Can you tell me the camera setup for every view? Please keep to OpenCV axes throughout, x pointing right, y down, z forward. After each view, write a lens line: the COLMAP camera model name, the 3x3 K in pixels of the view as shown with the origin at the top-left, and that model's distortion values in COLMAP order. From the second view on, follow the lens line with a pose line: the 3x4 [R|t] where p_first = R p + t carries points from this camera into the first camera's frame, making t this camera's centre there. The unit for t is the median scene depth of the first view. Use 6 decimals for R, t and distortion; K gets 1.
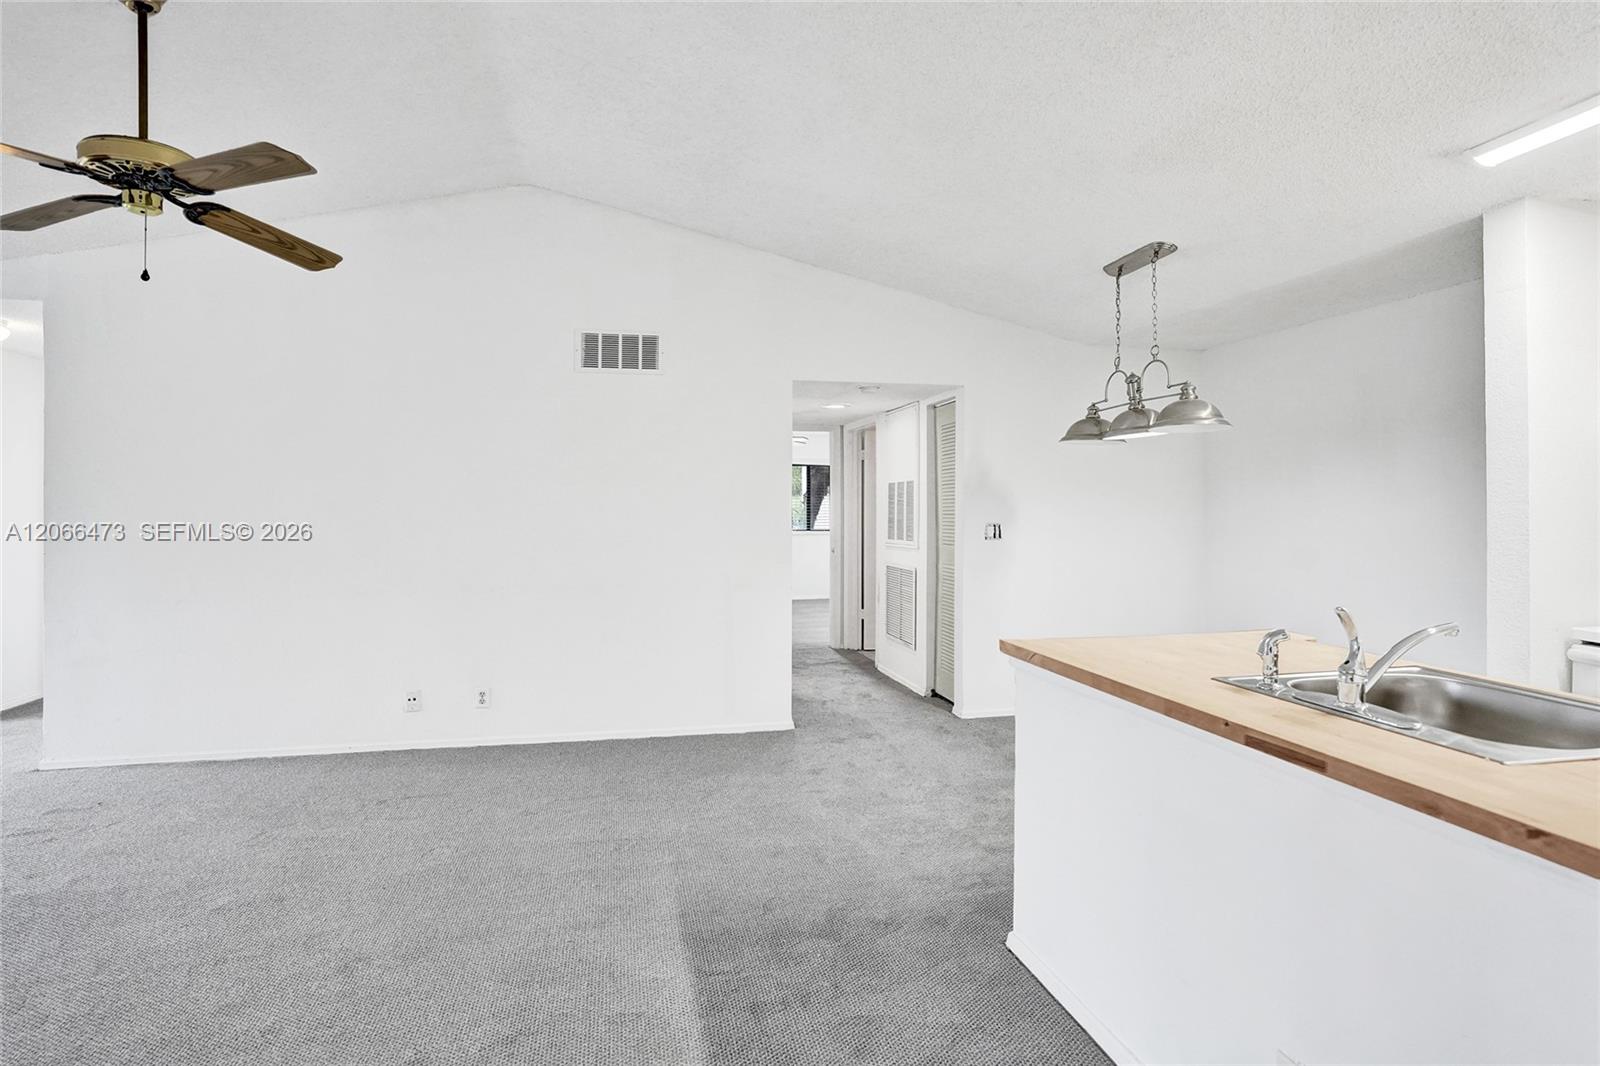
lens RADIAL K [[865.4, 0, 794.9], [0, 865.4, 495.0], [0, 0, 1]] dist [-0.037532, 0.016159]
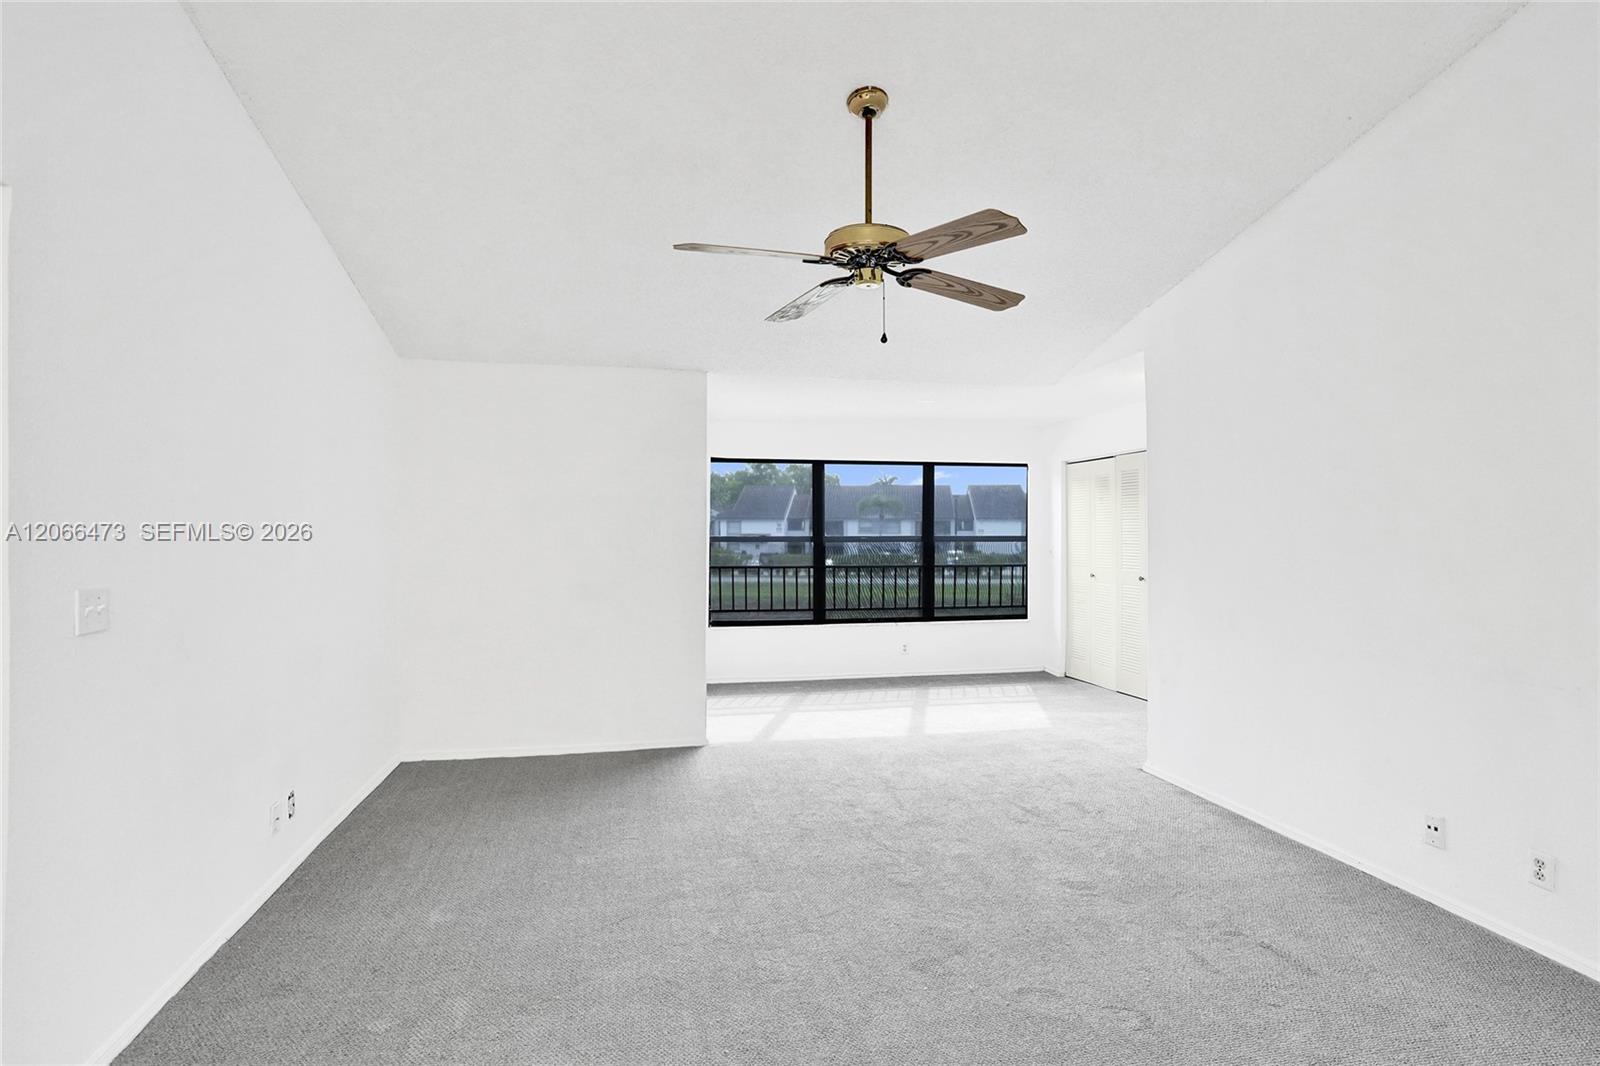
lens RADIAL K [[865.4, 0, 807.8], [0, 865.4, 525.8], [0, 0, 1]] dist [-0.037532, 0.016159]
pose [[-0.006600, 0.003498, -0.999972, 0.298195], [0.010546, 0.999939, 0.003428, -0.009378], [0.999923, -0.010523, -0.006636, 0.683671]]
